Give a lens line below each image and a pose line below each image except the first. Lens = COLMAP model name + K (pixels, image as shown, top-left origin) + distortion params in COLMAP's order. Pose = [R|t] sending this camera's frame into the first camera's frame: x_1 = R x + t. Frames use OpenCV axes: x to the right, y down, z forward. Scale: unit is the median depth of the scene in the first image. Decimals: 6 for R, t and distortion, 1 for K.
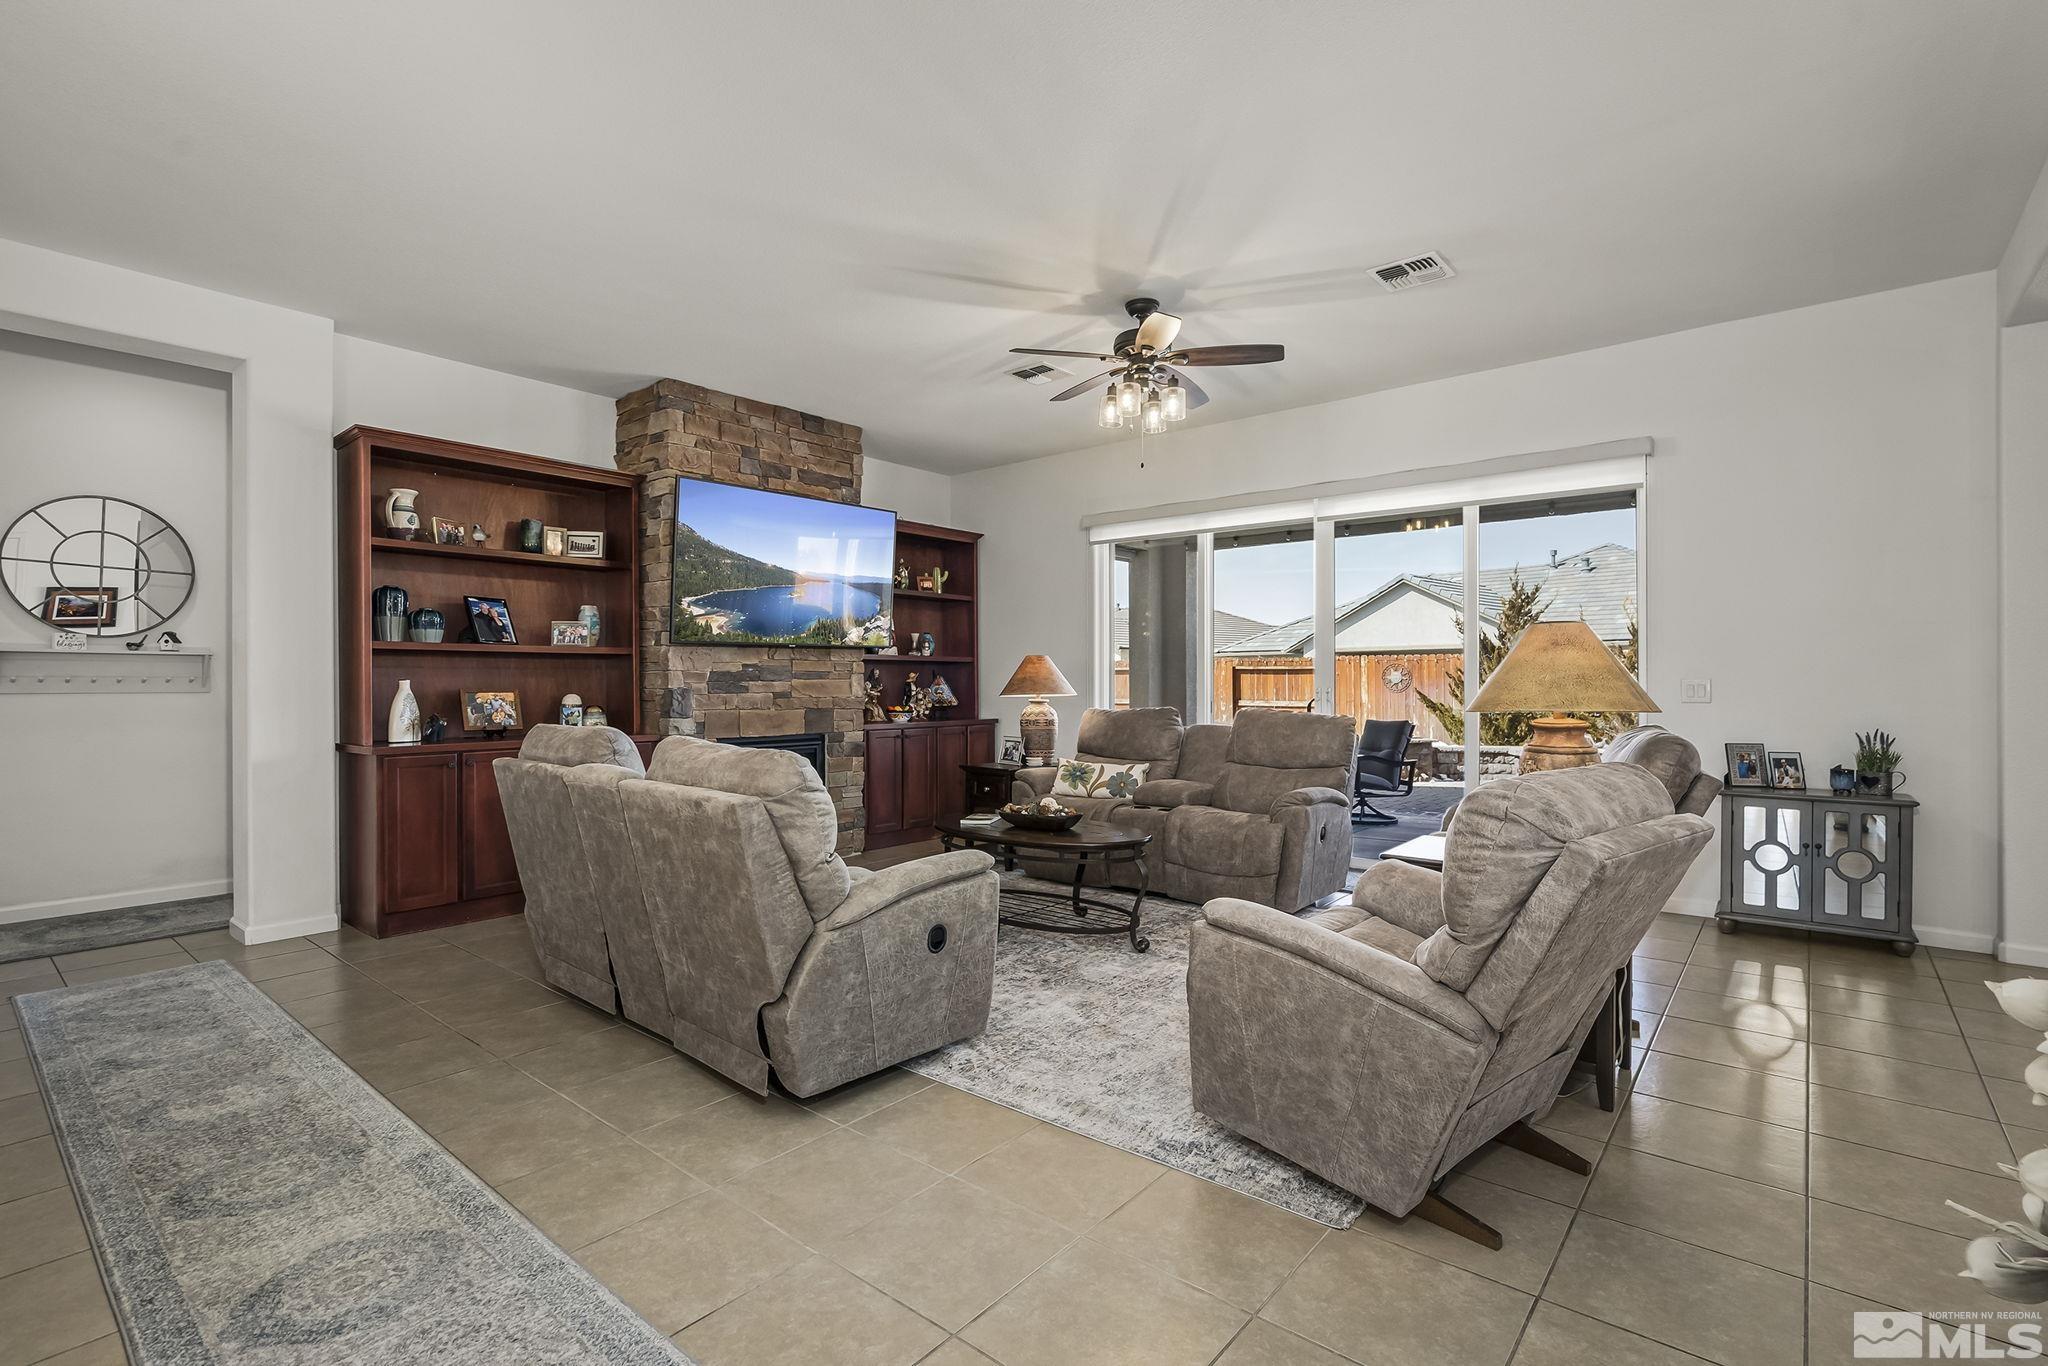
lens RADIAL K [[939.7, 0, 1035.0], [0, 939.7, 690.7], [0, 0, 1]] dist [0.002787, 0.000056]
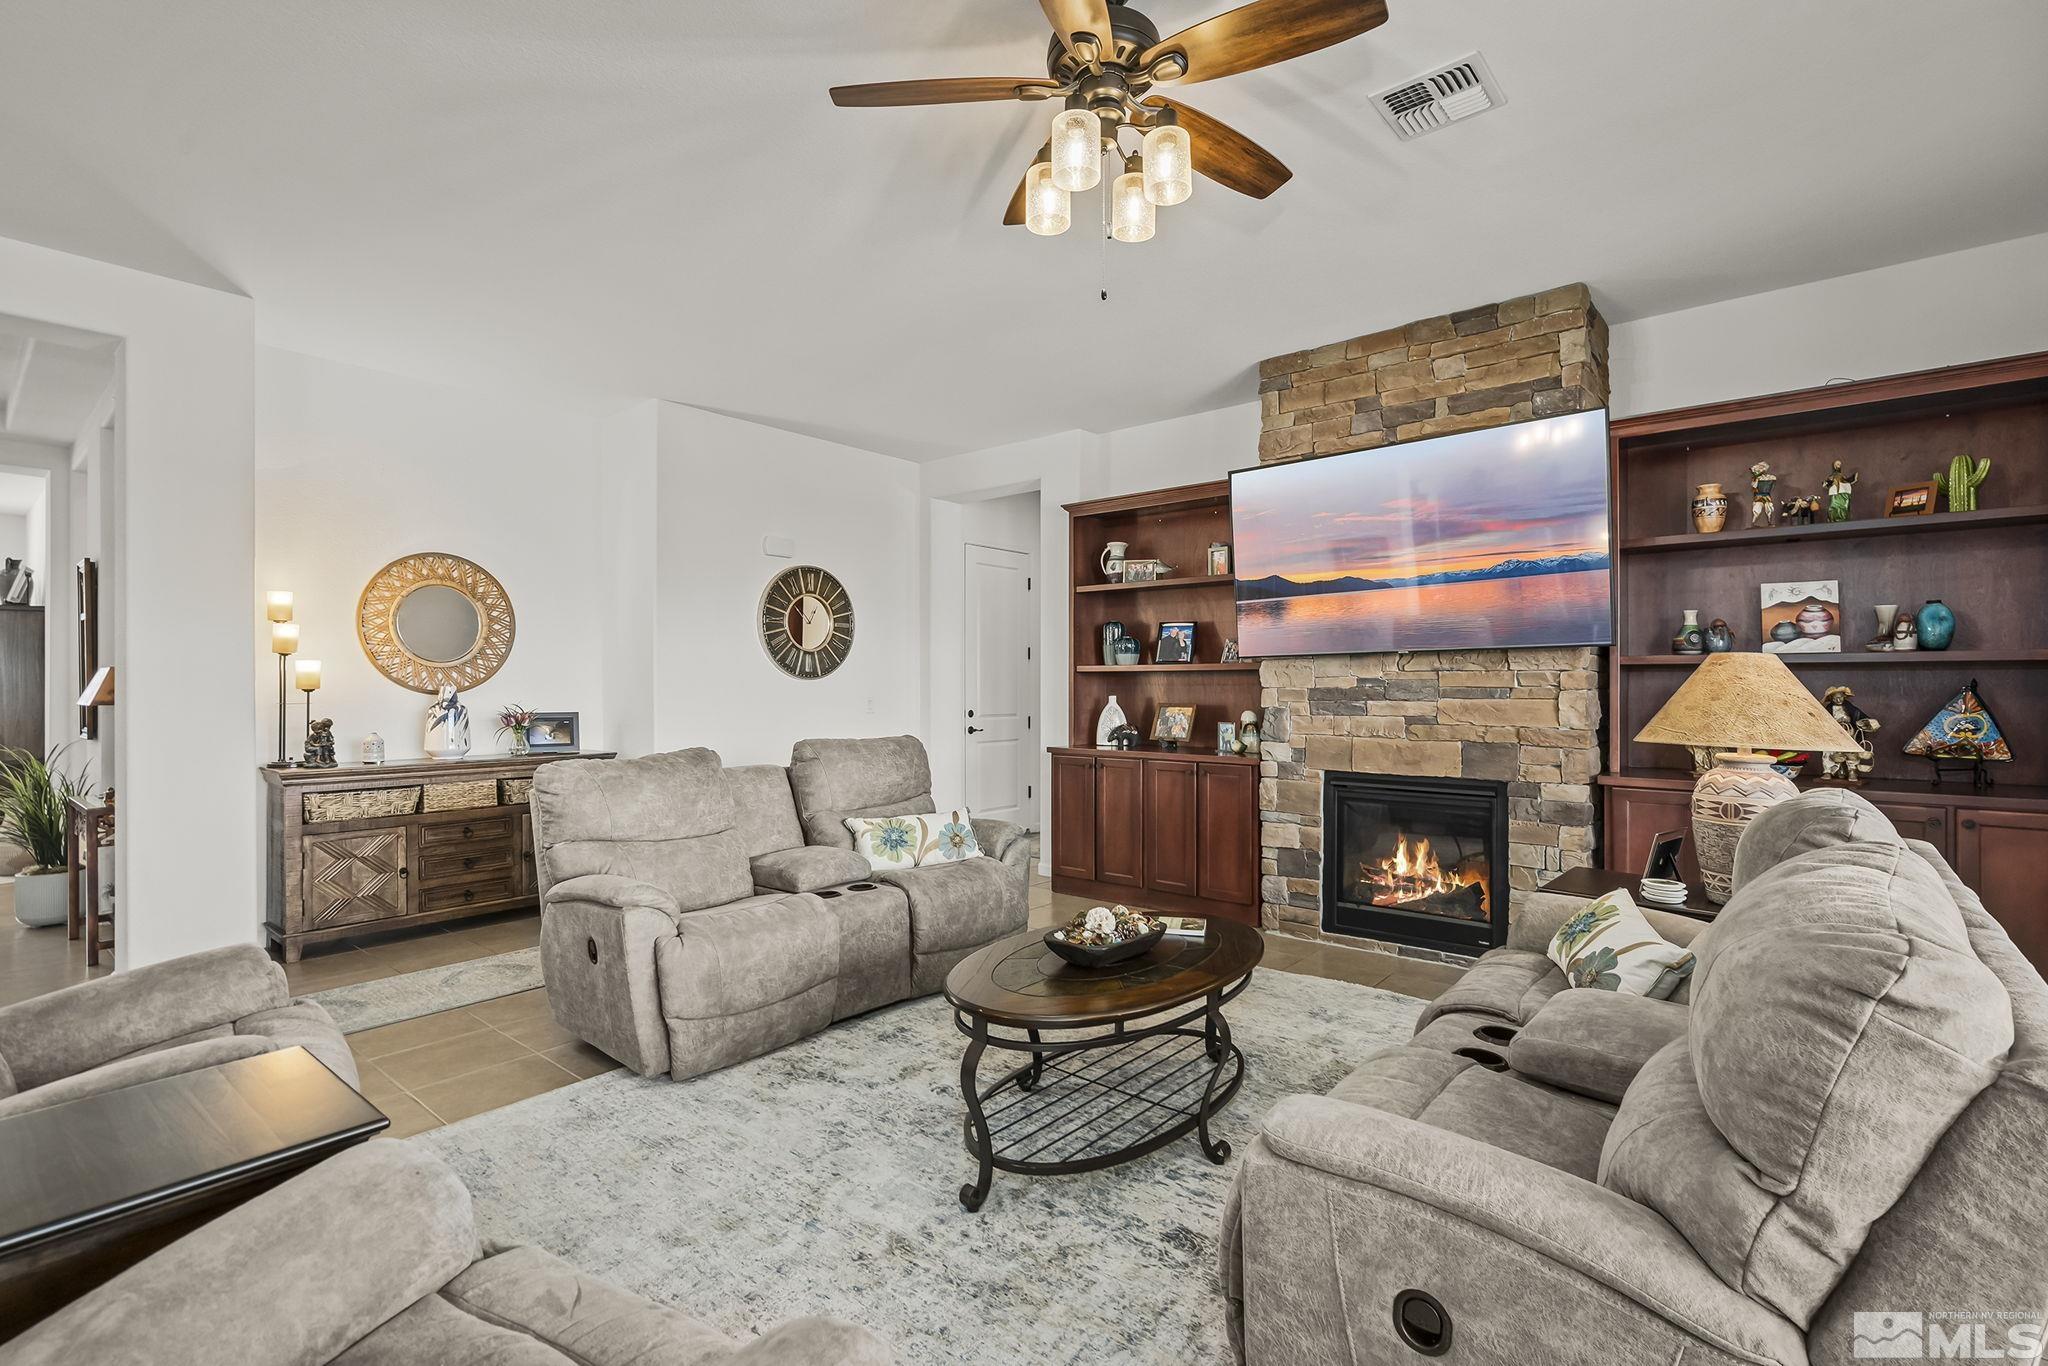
lens RADIAL K [[939.7, 0, 1024.0], [0, 939.7, 673.5], [0, 0, 1]] dist [0.002787, 0.000056]
pose [[-0.009269, -0.010867, -0.999898, 0.478830], [-0.009857, 0.999893, -0.010775, -0.021599], [0.999908, 0.009756, -0.009376, 0.743321]]
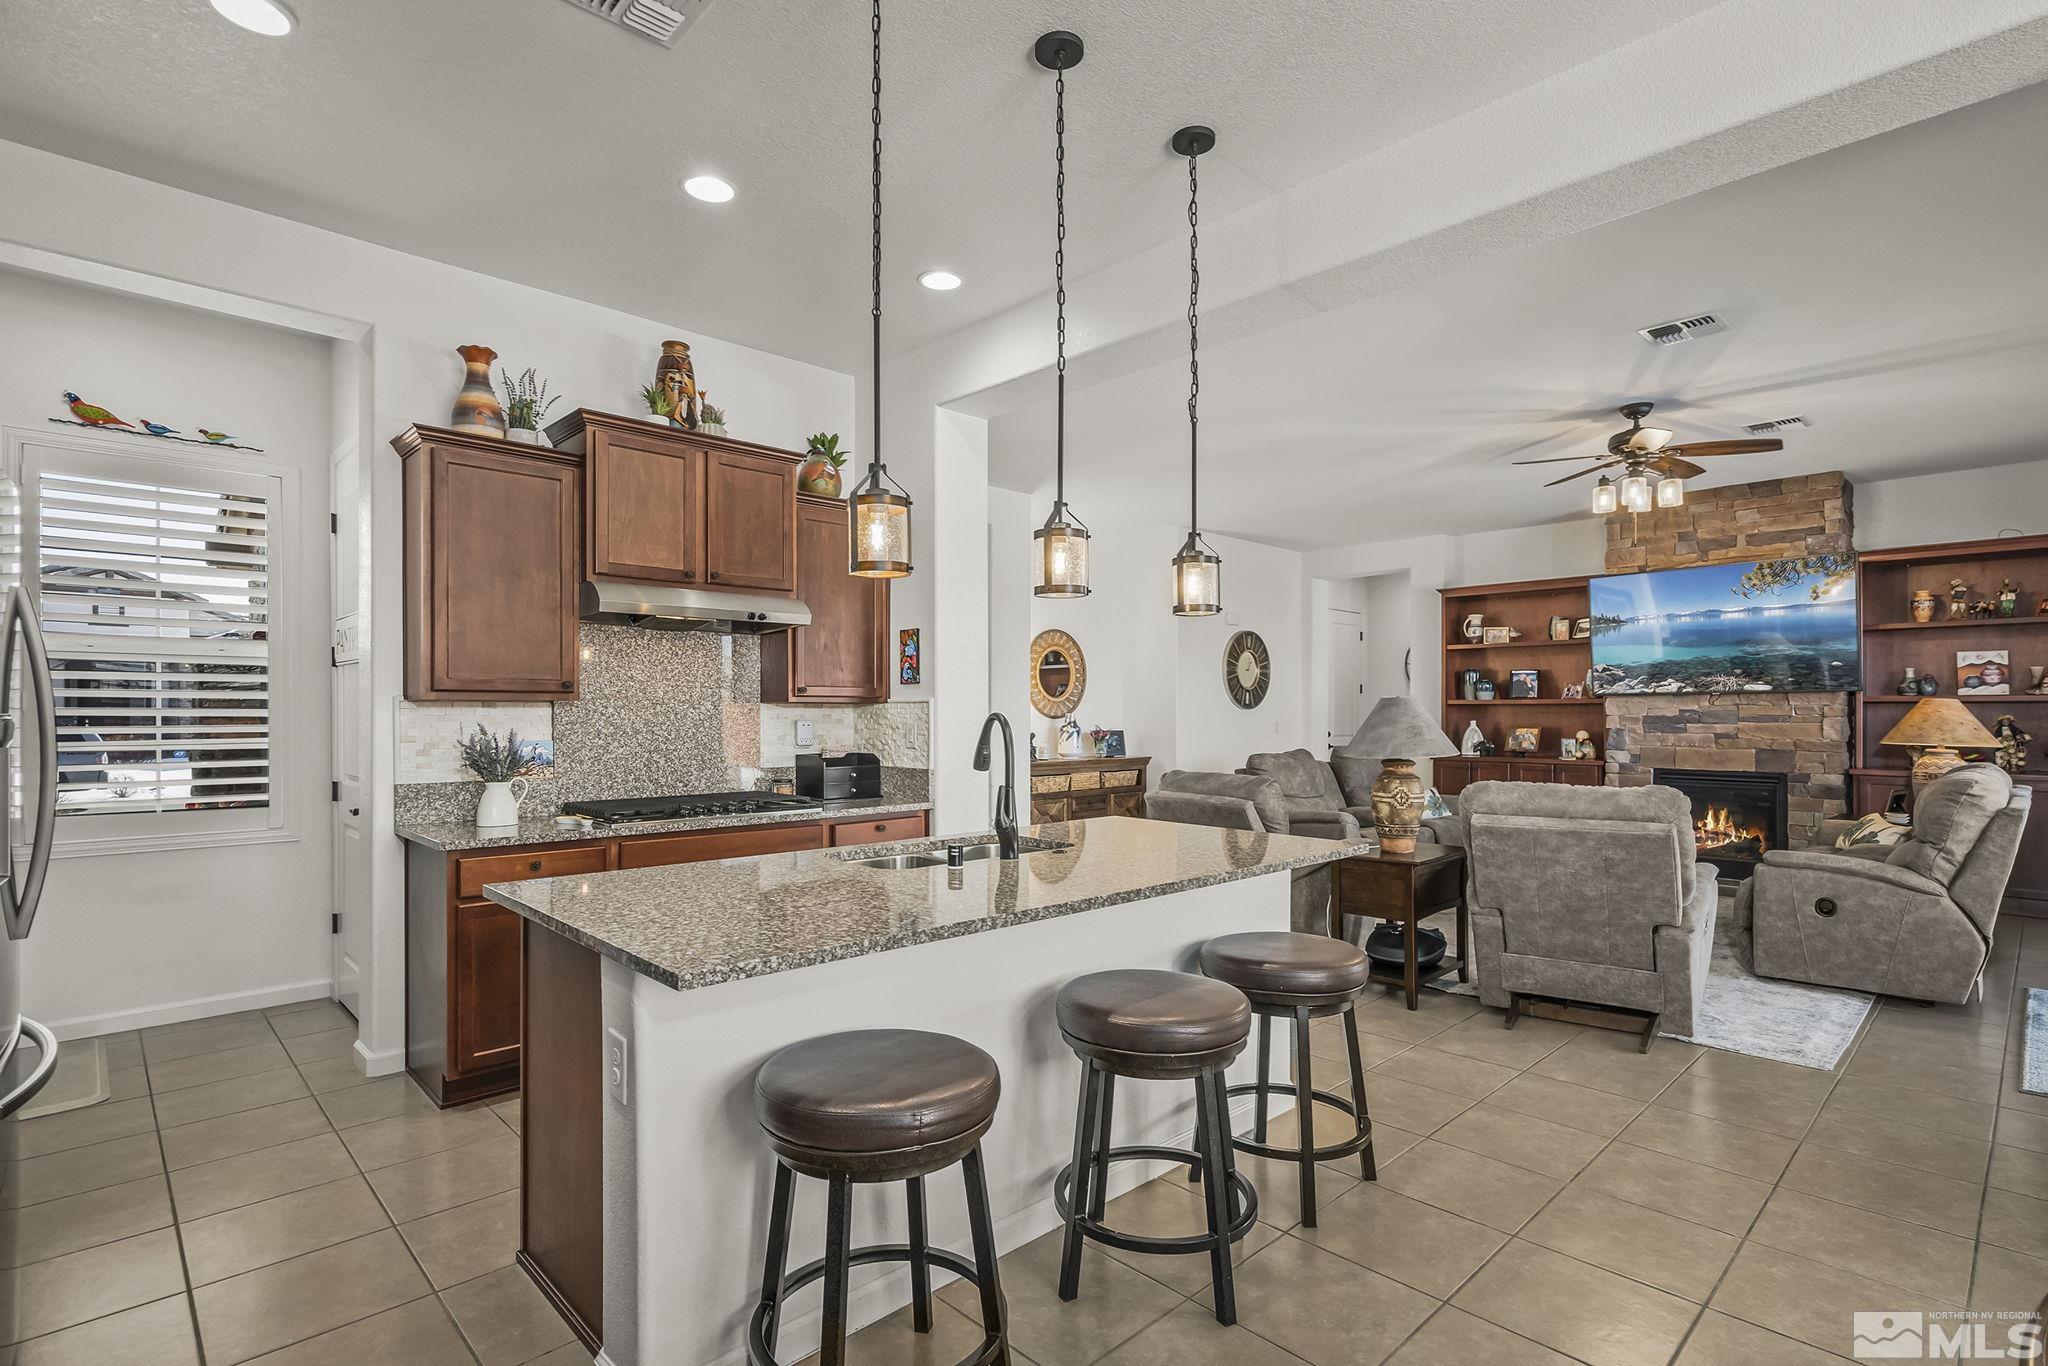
lens RADIAL K [[987.6, 0, 1031.7], [0, 987.6, 703.8], [0, 0, 1]] dist [0.001098, 0.001022]
pose [[-0.114123, -0.005832, -0.993450, 1.086937], [-0.010101, 0.999938, -0.004710, -0.021458], [0.993415, 0.009497, -0.114175, 0.311956]]
